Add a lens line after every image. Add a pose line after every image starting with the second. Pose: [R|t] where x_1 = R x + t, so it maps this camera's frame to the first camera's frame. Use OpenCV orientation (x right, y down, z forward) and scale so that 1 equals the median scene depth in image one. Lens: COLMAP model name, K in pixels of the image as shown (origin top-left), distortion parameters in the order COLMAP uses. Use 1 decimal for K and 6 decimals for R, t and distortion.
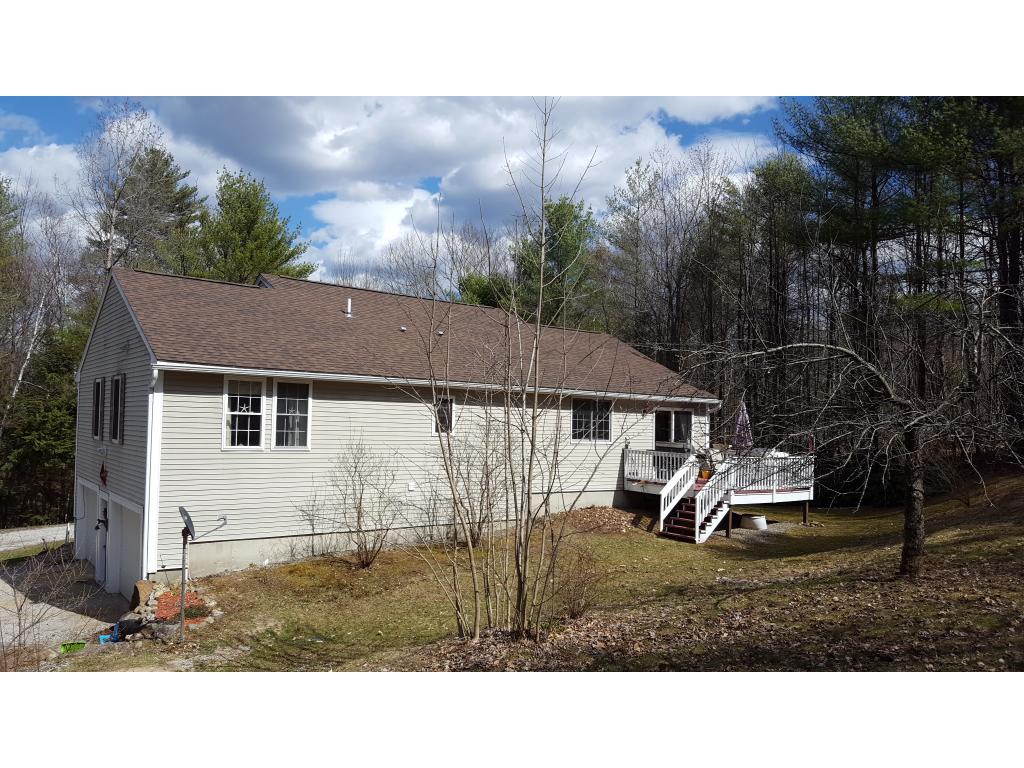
lens RADIAL K [[760.5, 0, 512.0], [0, 760.5, 384.0], [0, 0, 1]] dist [0.160052, -0.250463]
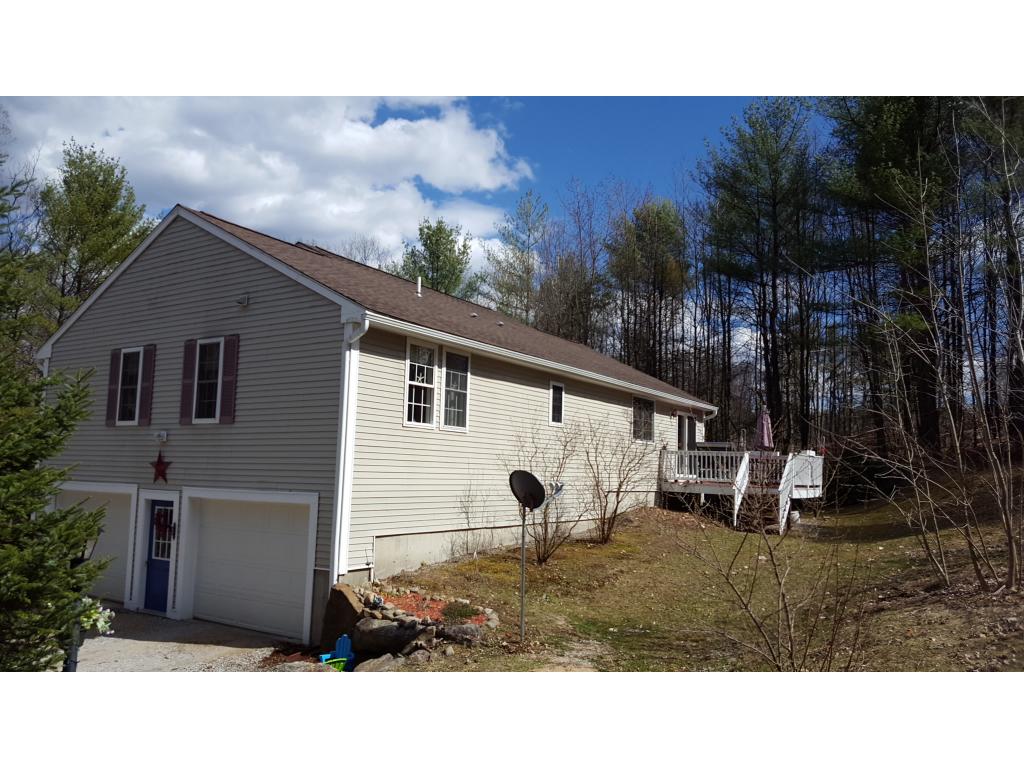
lens RADIAL K [[718.4, 0, 512.0], [0, 718.4, 384.0], [0, 0, 1]] dist [0.077810, 0.000253]
pose [[0.944844, 0.038108, 0.325295, -0.426949], [-0.020089, 0.998081, -0.058576, 0.068870], [-0.326903, 0.048810, 0.943797, 0.182461]]
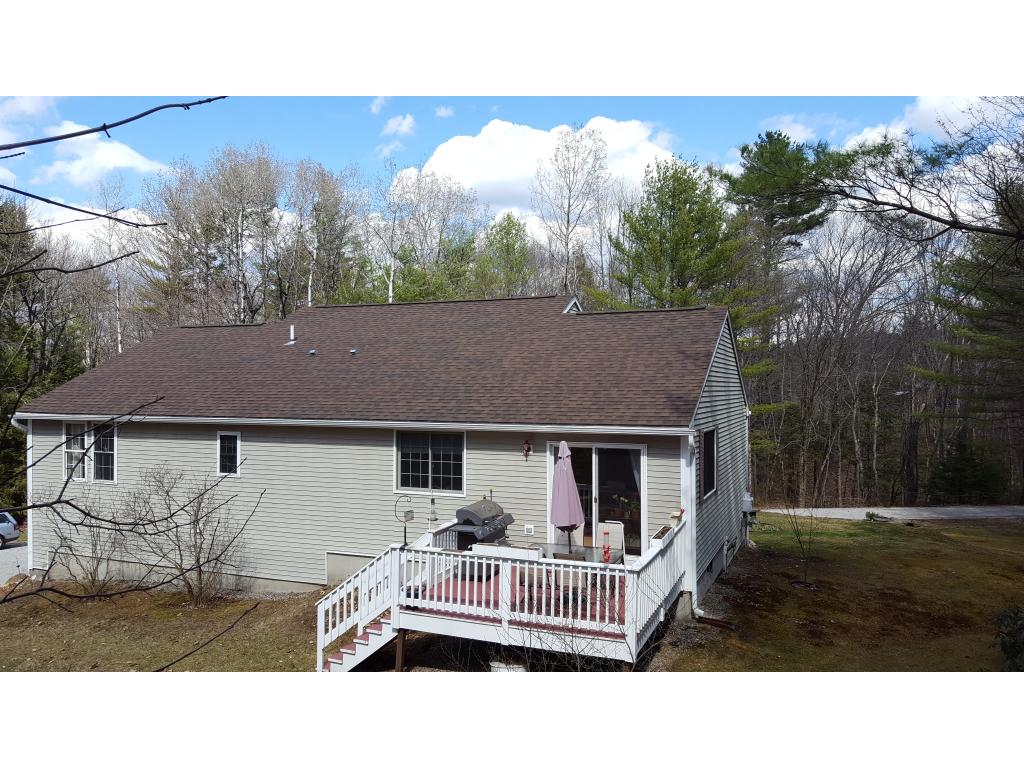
lens RADIAL K [[760.5, 0, 512.0], [0, 760.5, 384.0], [0, 0, 1]] dist [0.160052, -0.250463]
pose [[0.497415, -0.026420, -0.867110, 0.871177], [0.056681, 0.998390, 0.002095, -0.024288], [0.865659, -0.050190, 0.498112, 0.828881]]
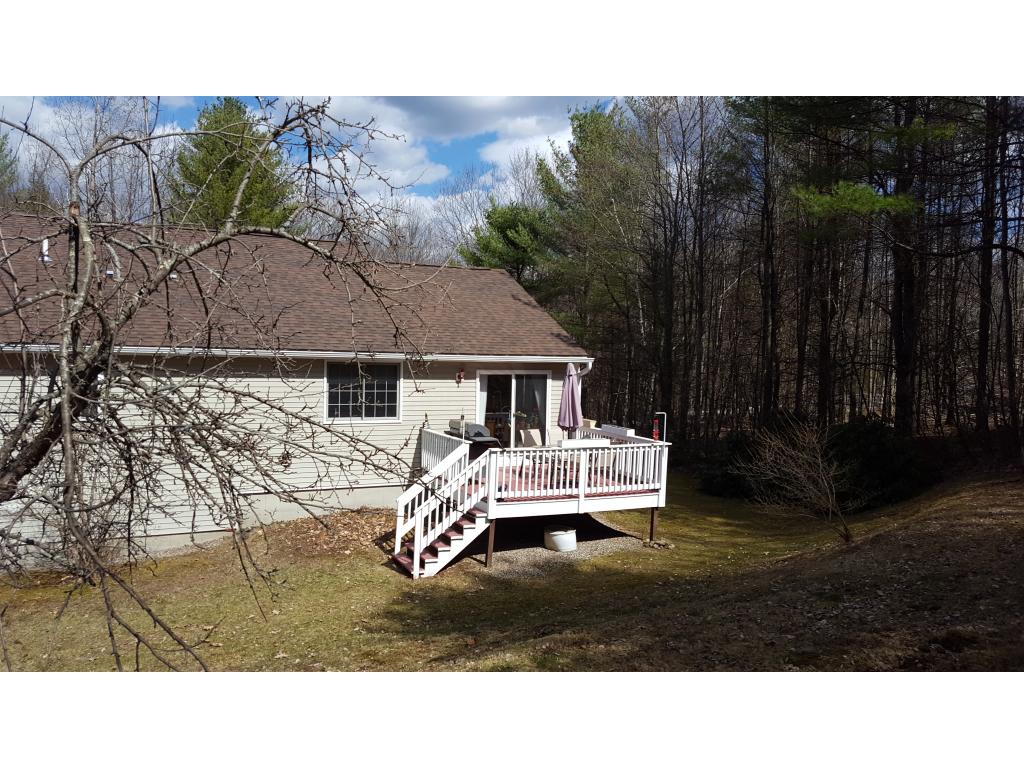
lens RADIAL K [[760.5, 0, 512.0], [0, 760.5, 384.0], [0, 0, 1]] dist [0.160052, -0.250463]
pose [[0.970881, -0.000223, -0.239561, 0.484685], [0.019321, 0.996815, 0.077374, -0.015785], [0.238780, -0.079750, 0.967793, 0.371840]]
